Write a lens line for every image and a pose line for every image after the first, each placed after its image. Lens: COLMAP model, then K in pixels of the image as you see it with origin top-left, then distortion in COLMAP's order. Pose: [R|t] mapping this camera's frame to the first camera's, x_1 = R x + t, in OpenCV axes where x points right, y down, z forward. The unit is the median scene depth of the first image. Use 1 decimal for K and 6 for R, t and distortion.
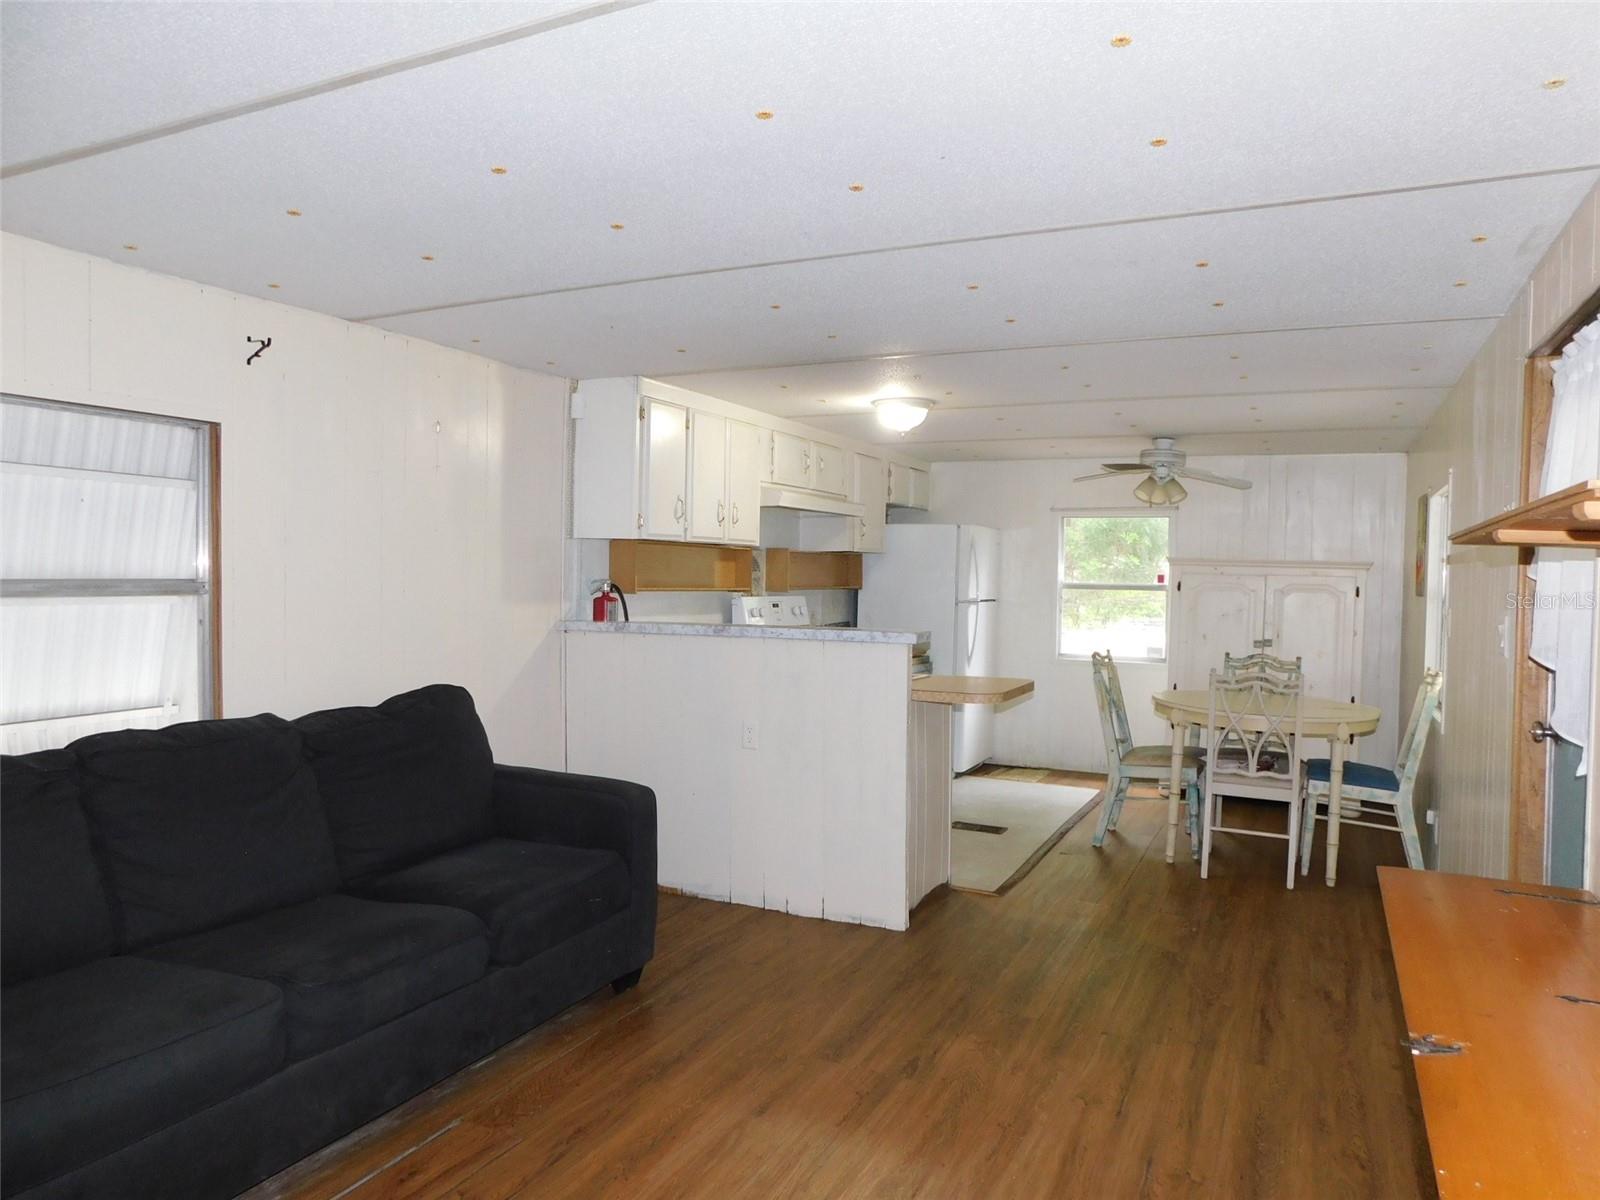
lens RADIAL K [[1058.2, 0, 809.8], [0, 1058.2, 591.4], [0, 0, 1]] dist [-0.060858, 0.045588]
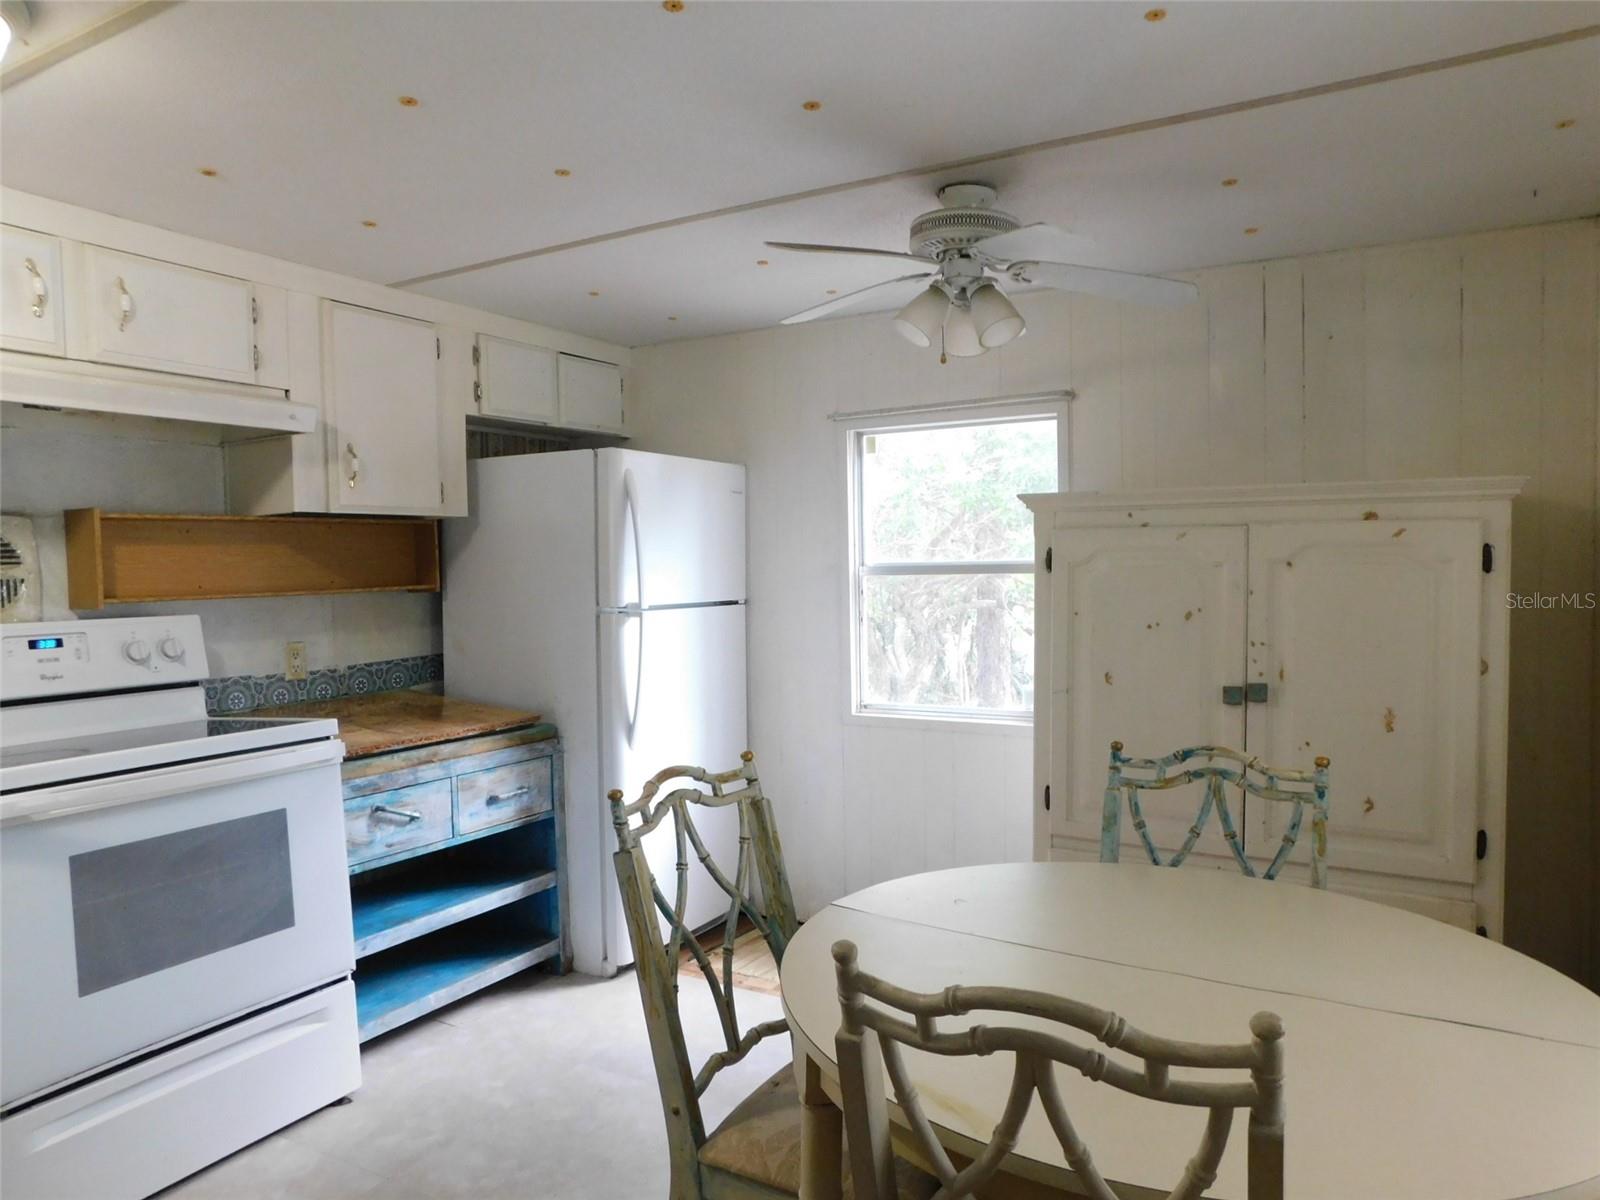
lens RADIAL K [[1058.2, 0, 809.8], [0, 1058.2, 591.4], [0, 0, 1]] dist [-0.060858, 0.045588]
pose [[0.997289, -0.037025, -0.063599, 0.393544], [0.037557, 0.999269, 0.007200, 0.001270], [0.063286, -0.009569, 0.997950, 0.789581]]
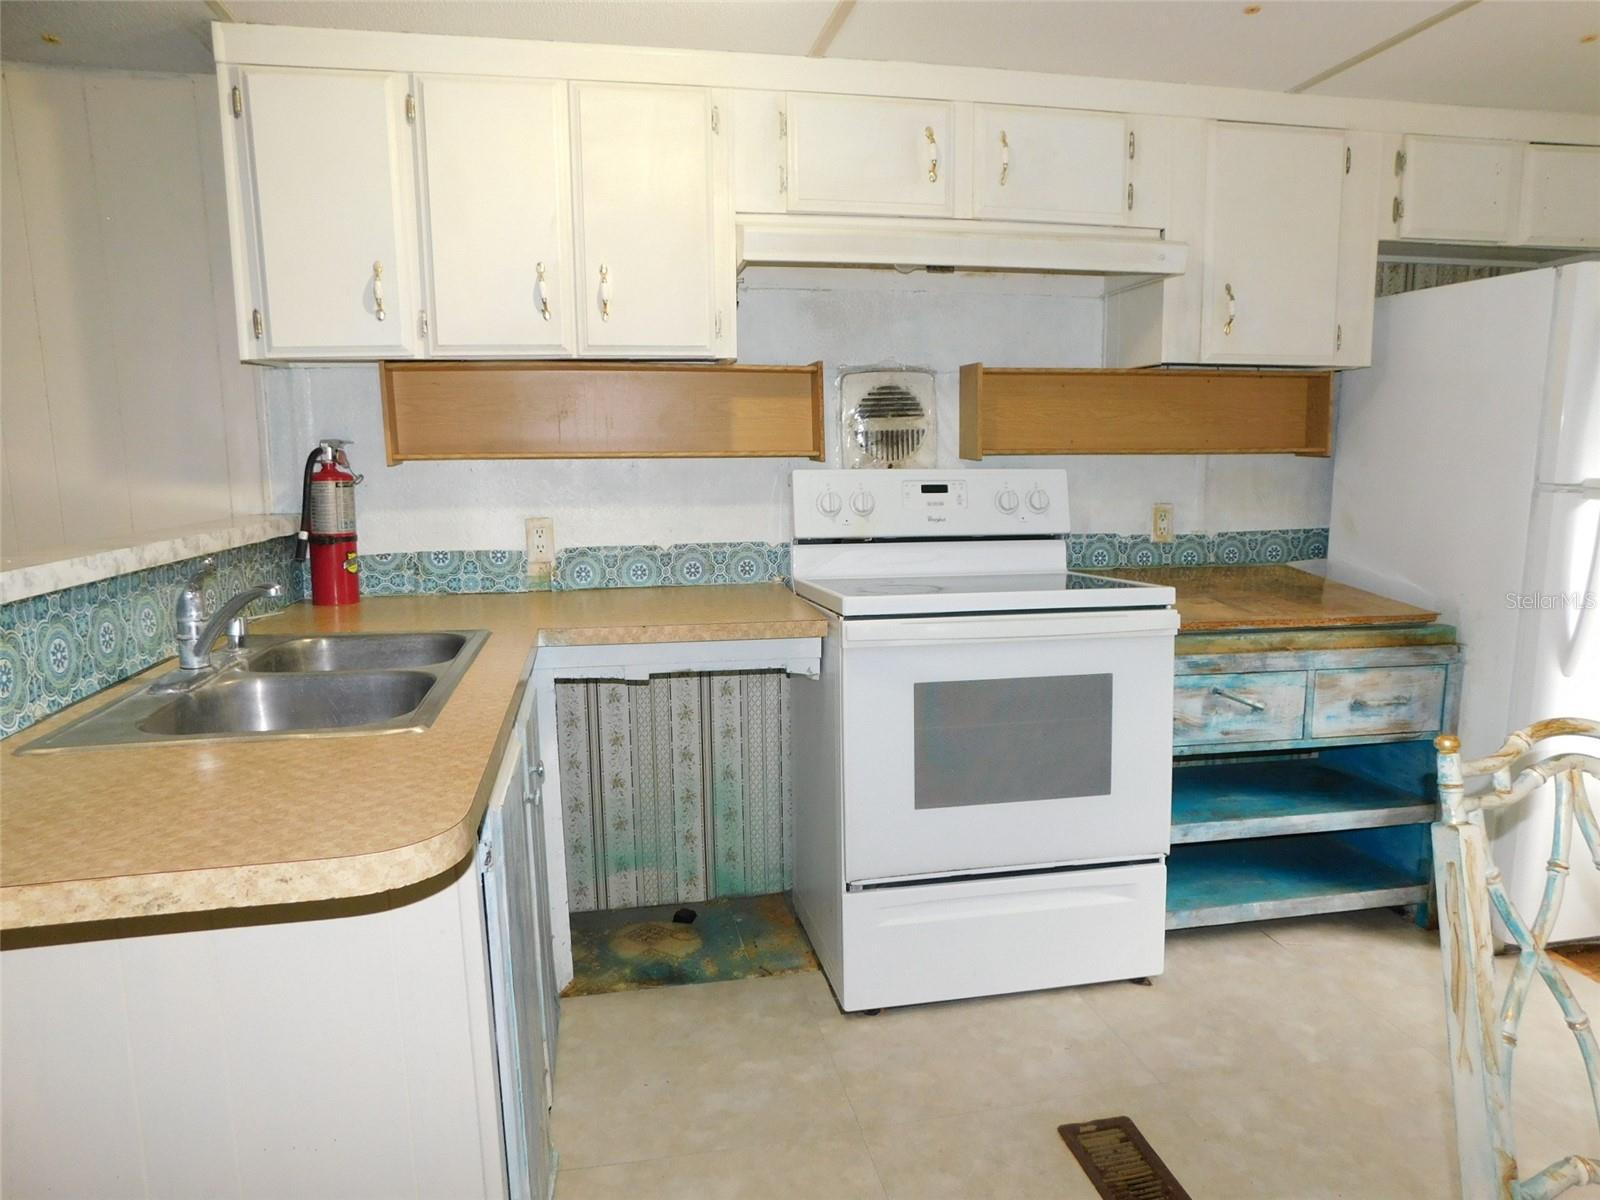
lens RADIAL K [[1058.2, 0, 809.8], [0, 1058.2, 591.4], [0, 0, 1]] dist [-0.060858, 0.045588]
pose [[0.608928, 0.090323, -0.788067, 0.401552], [-0.000050, 0.993500, 0.113830, 0.006776], [0.793226, -0.069275, 0.604974, 0.875156]]
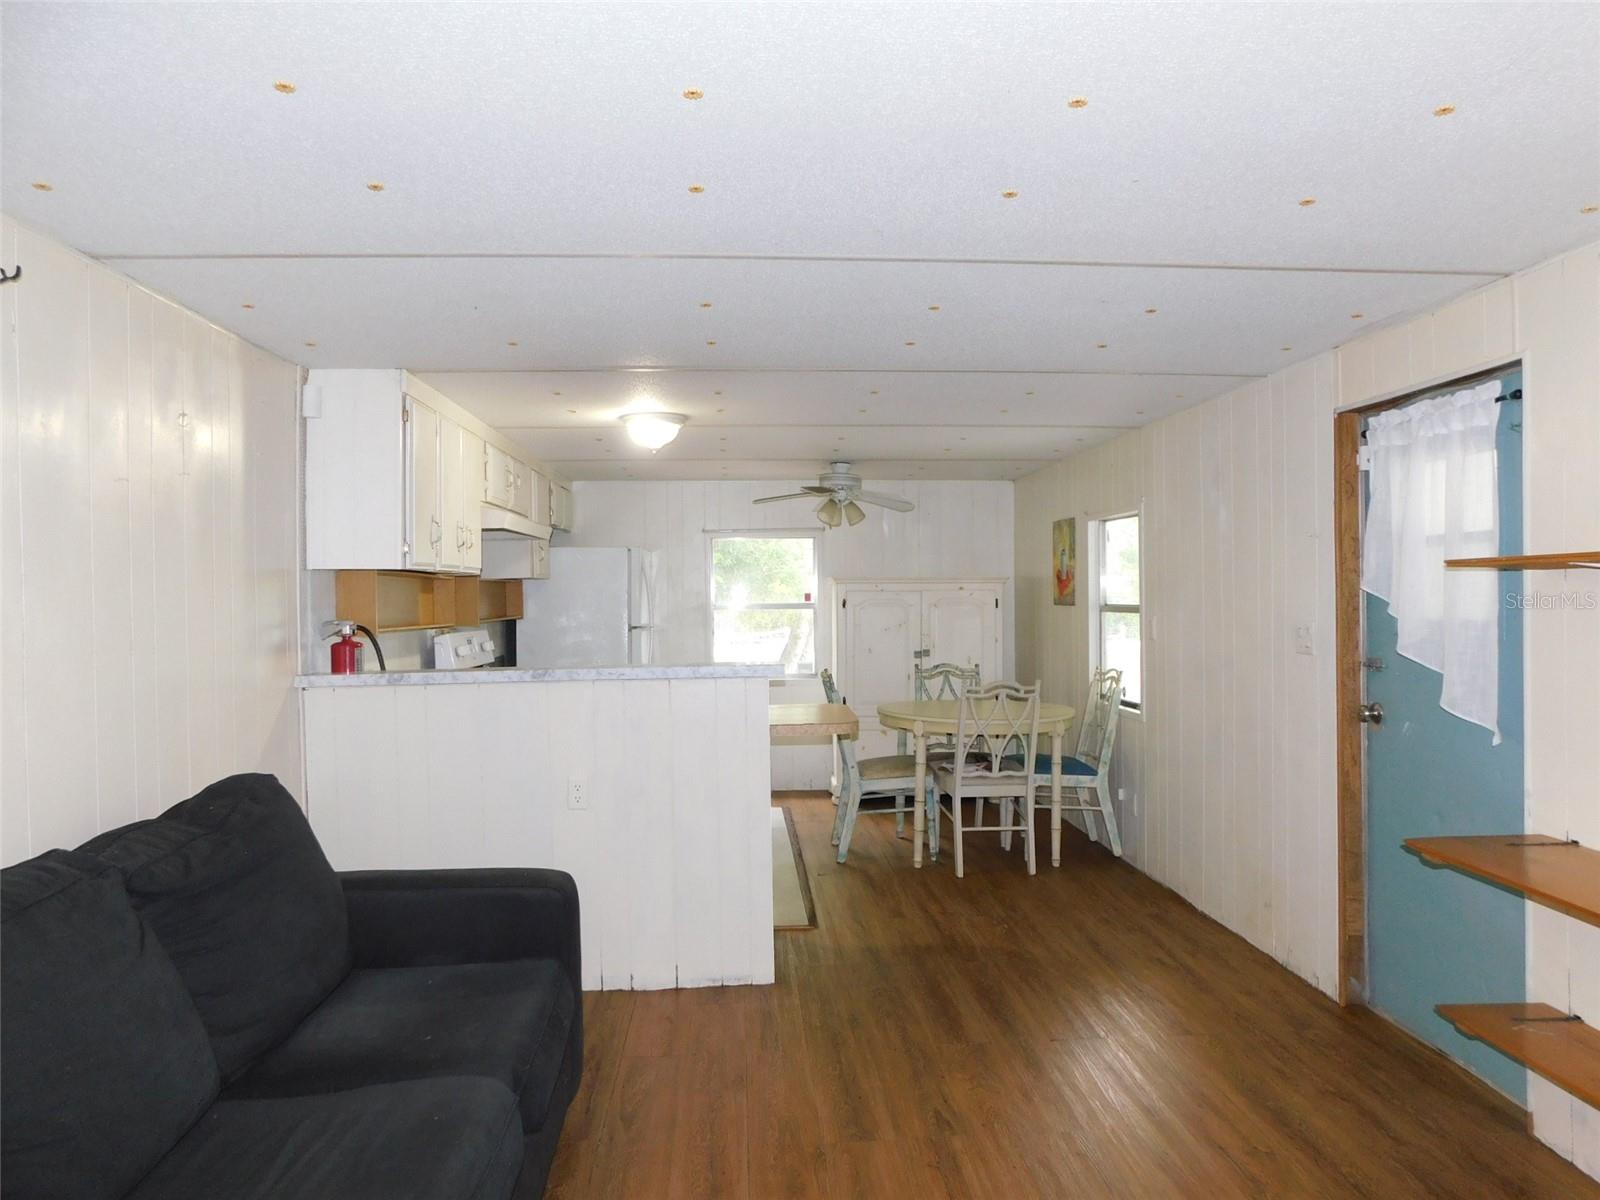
lens RADIAL K [[1058.2, 0, 809.8], [0, 1058.2, 591.4], [0, 0, 1]] dist [-0.060858, 0.045588]
pose [[0.868685, -0.026924, 0.494632, -0.282914], [0.035455, 0.999340, -0.007870, -0.014289], [-0.494094, 0.024374, 0.869067, 0.137962]]
